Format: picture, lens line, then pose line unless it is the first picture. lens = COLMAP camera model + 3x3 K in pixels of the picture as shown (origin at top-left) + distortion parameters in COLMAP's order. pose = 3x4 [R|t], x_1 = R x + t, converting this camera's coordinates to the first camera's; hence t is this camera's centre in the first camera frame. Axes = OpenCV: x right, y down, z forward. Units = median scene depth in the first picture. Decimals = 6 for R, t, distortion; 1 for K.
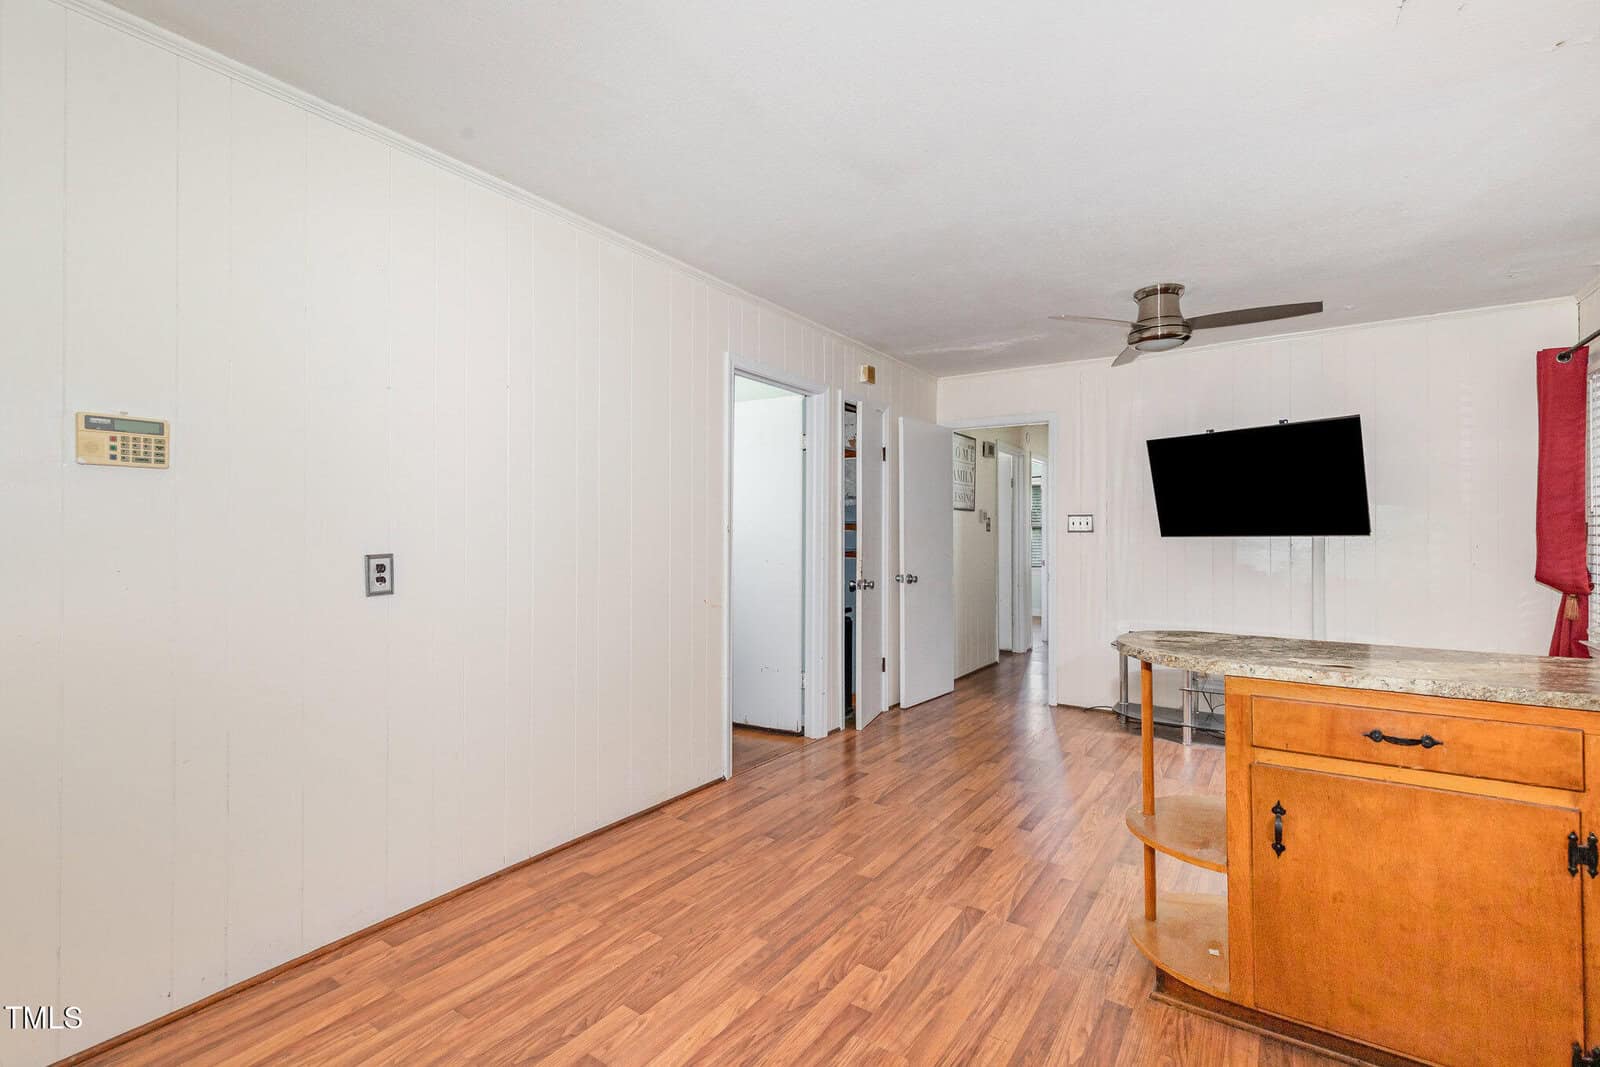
lens RADIAL K [[727.4, 0, 797.6], [0, 727.4, 534.5], [0, 0, 1]] dist [0.010448, -0.002246]
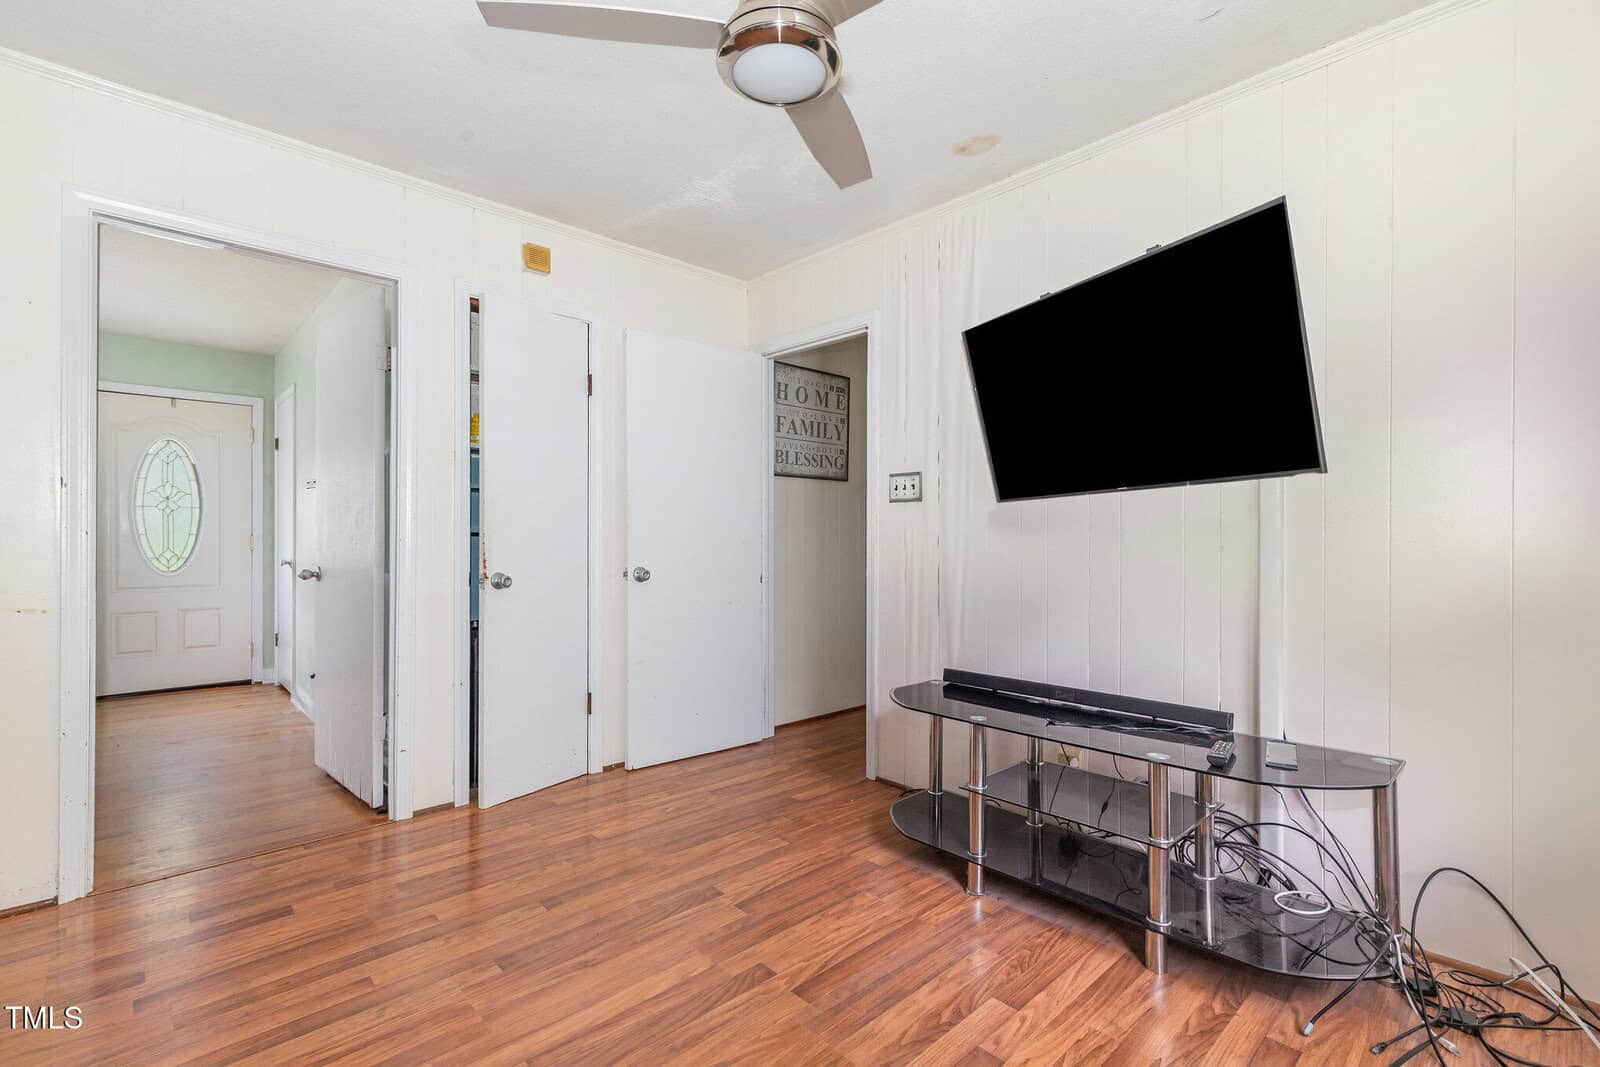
lens RADIAL K [[727.4, 0, 794.2], [0, 727.4, 540.4], [0, 0, 1]] dist [0.010448, -0.002246]
pose [[0.974541, 0.000594, -0.224211, 0.655993], [0.000049, 0.999996, 0.002861, 0.041712], [0.224211, -0.002799, 0.974537, 0.582343]]
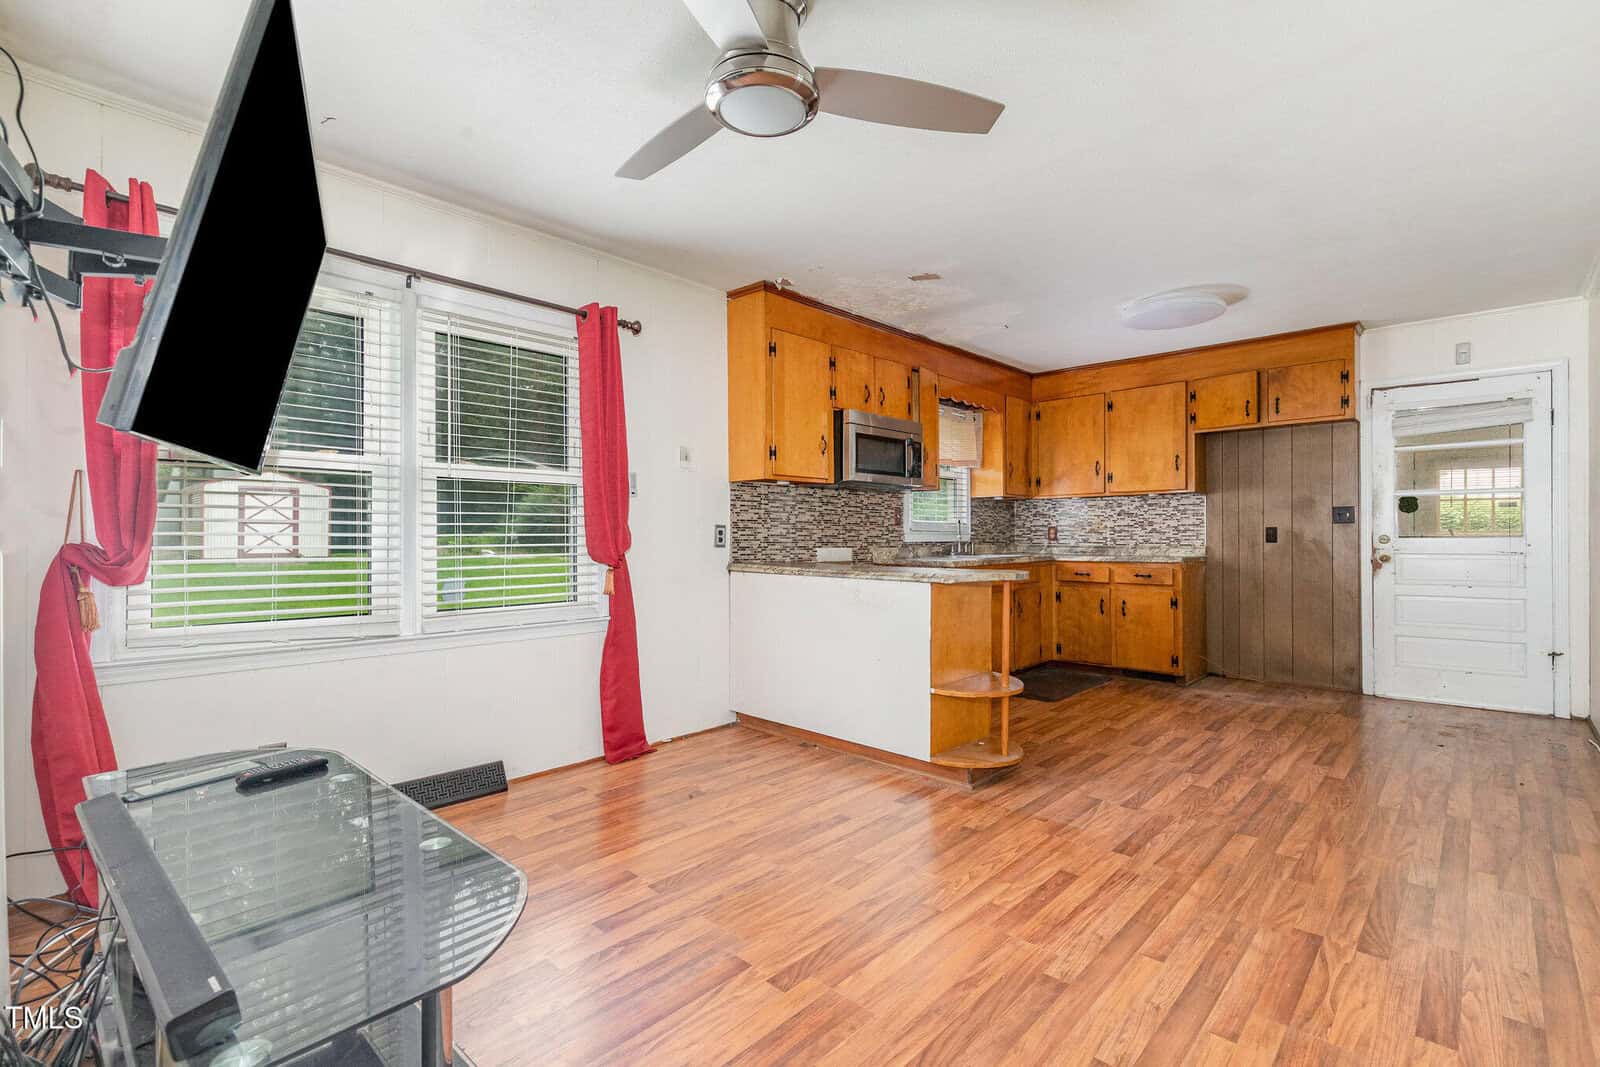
lens RADIAL K [[727.4, 0, 800.9], [0, 727.4, 529.8], [0, 0, 1]] dist [0.010448, -0.002246]
pose [[-0.988249, 0.001277, 0.152850, 0.420212], [-0.000587, 0.999926, -0.012147, 0.044577], [-0.152855, -0.012094, -0.988175, 1.610683]]
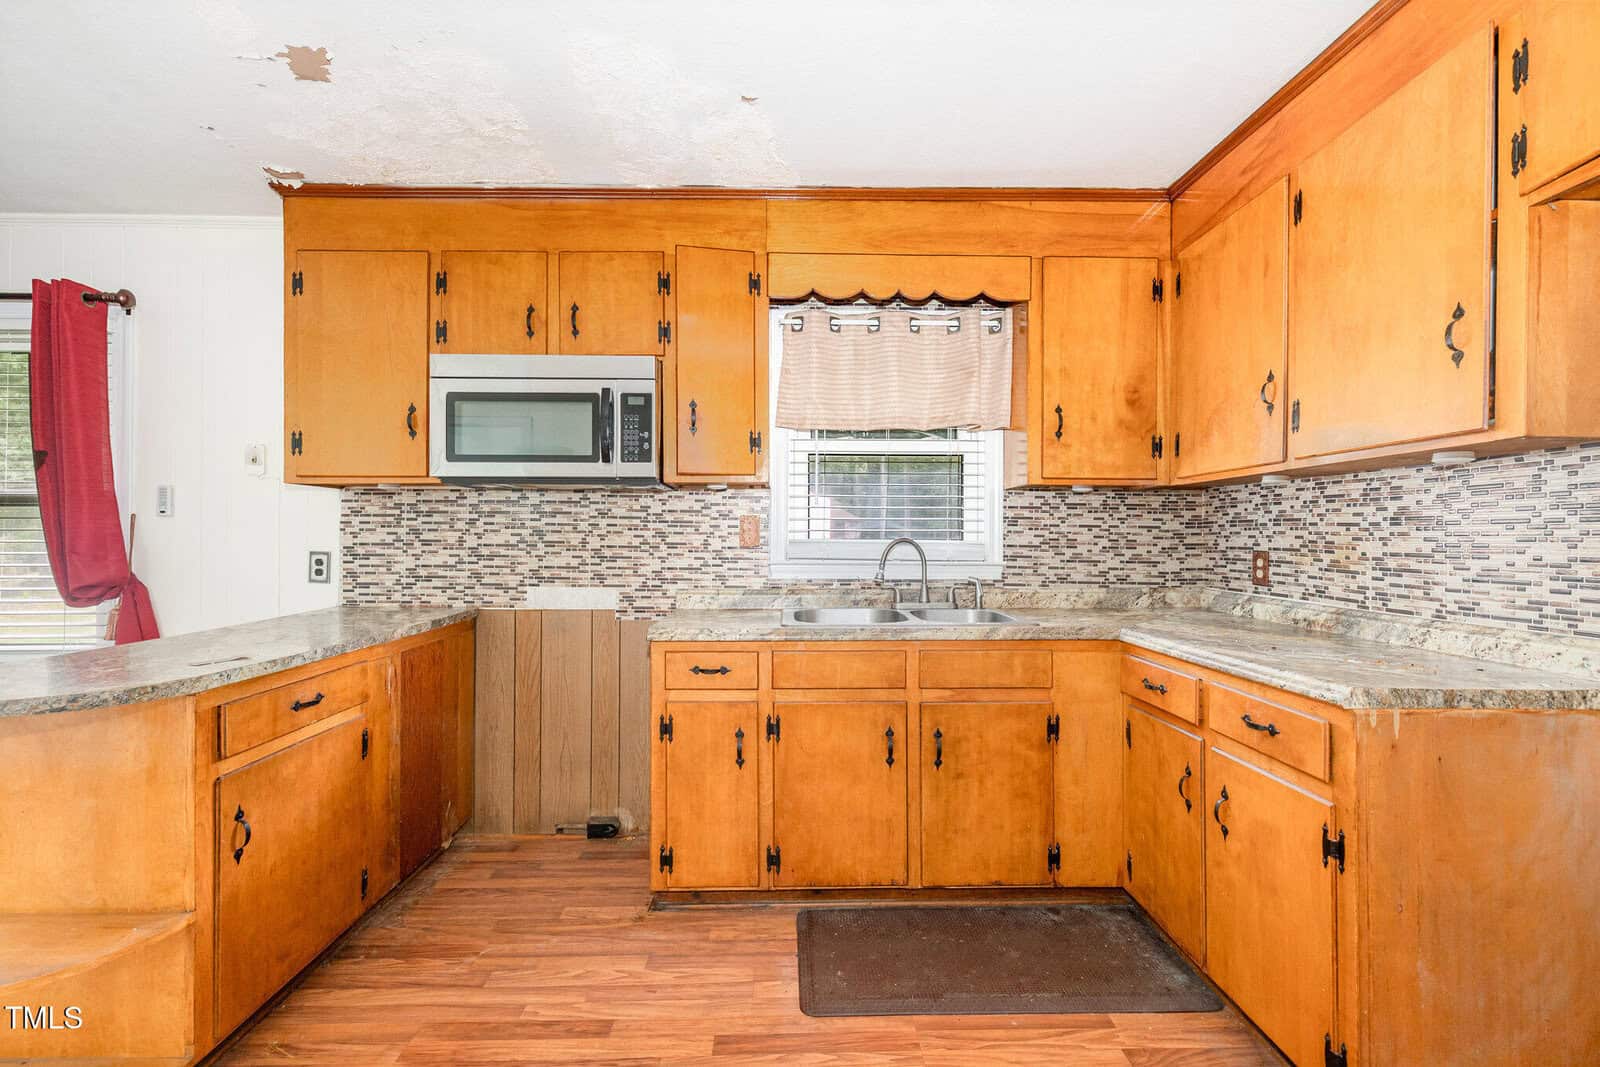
lens RADIAL K [[727.4, 0, 793.9], [0, 727.4, 535.6], [0, 0, 1]] dist [0.010448, -0.002246]
pose [[-0.581338, -0.002505, 0.813658, -0.278997], [-0.007133, 0.999973, -0.002018, 0.001607], [-0.813631, -0.006977, -0.581340, 0.484537]]
